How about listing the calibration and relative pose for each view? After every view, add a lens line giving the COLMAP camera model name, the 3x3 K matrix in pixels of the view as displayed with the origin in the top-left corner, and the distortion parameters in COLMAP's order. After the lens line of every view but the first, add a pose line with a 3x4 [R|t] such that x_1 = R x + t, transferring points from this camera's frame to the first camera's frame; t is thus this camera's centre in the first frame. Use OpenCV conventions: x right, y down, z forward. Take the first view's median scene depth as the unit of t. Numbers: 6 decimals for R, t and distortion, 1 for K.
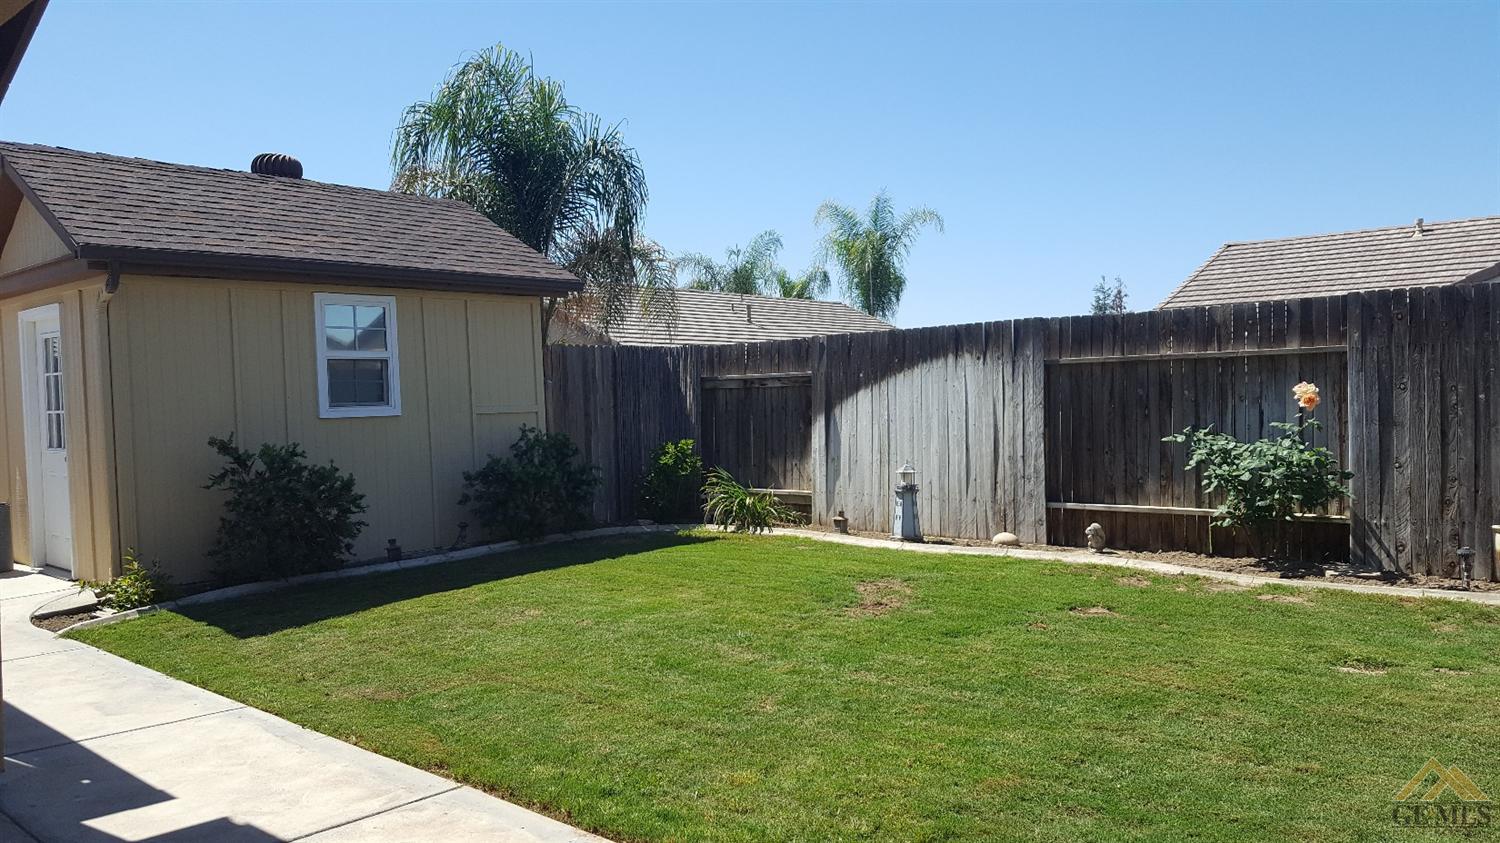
lens RADIAL K [[1145.6, 0, 715.9], [0, 1145.6, 444.5], [0, 0, 1]] dist [0.005731, -0.049146]
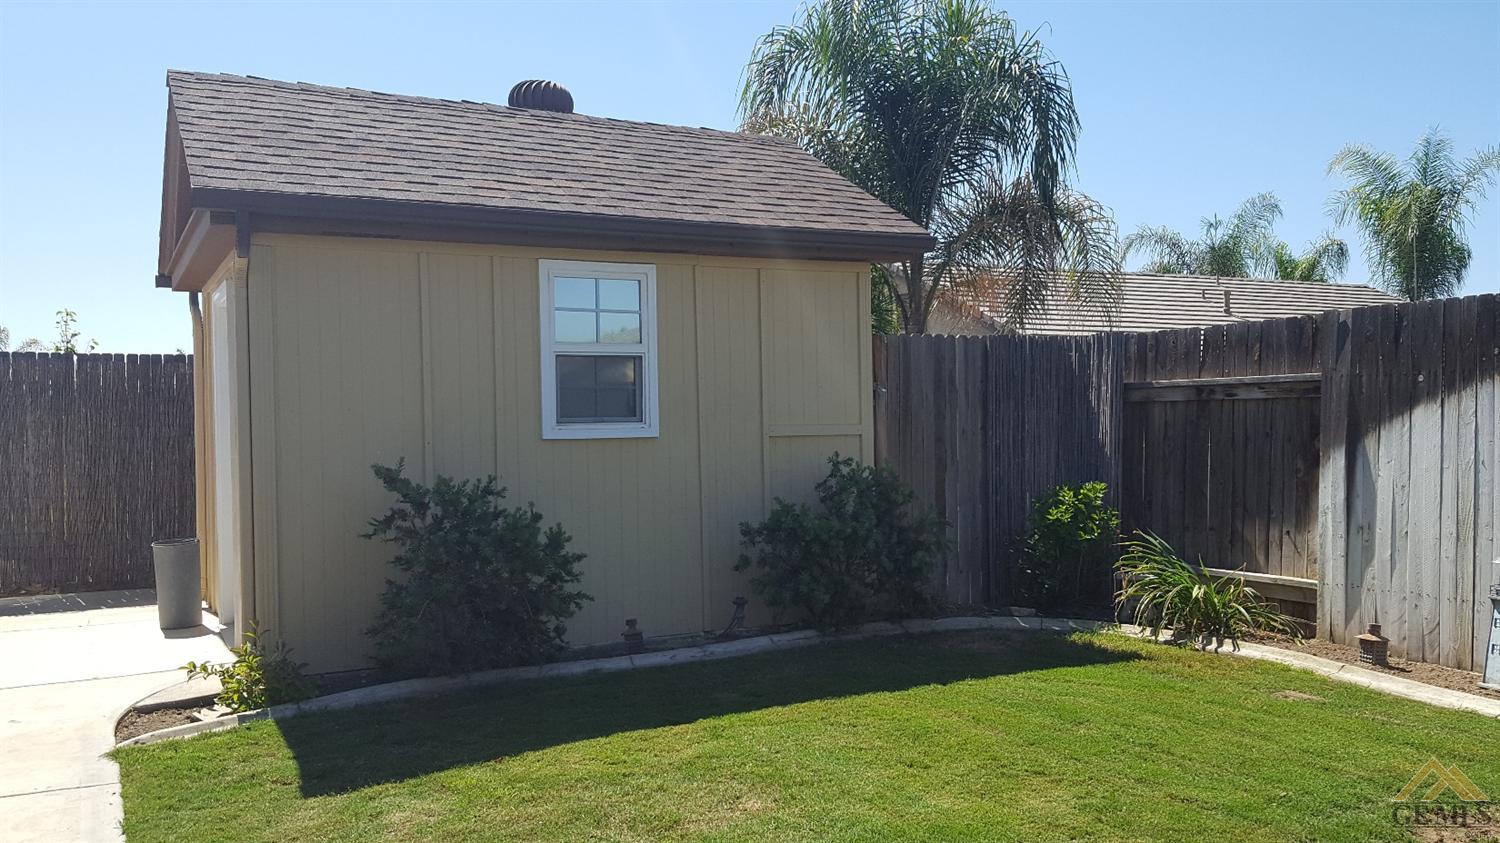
lens RADIAL K [[1241.3, 0, 751.5], [0, 1241.3, 457.3], [0, 0, 1]] dist [0.159681, -0.267894]
pose [[0.943573, 0.023101, -0.330359, 0.025608], [-0.024665, 0.999696, -0.000542, -0.014337], [0.330246, 0.008660, 0.943855, 0.316135]]
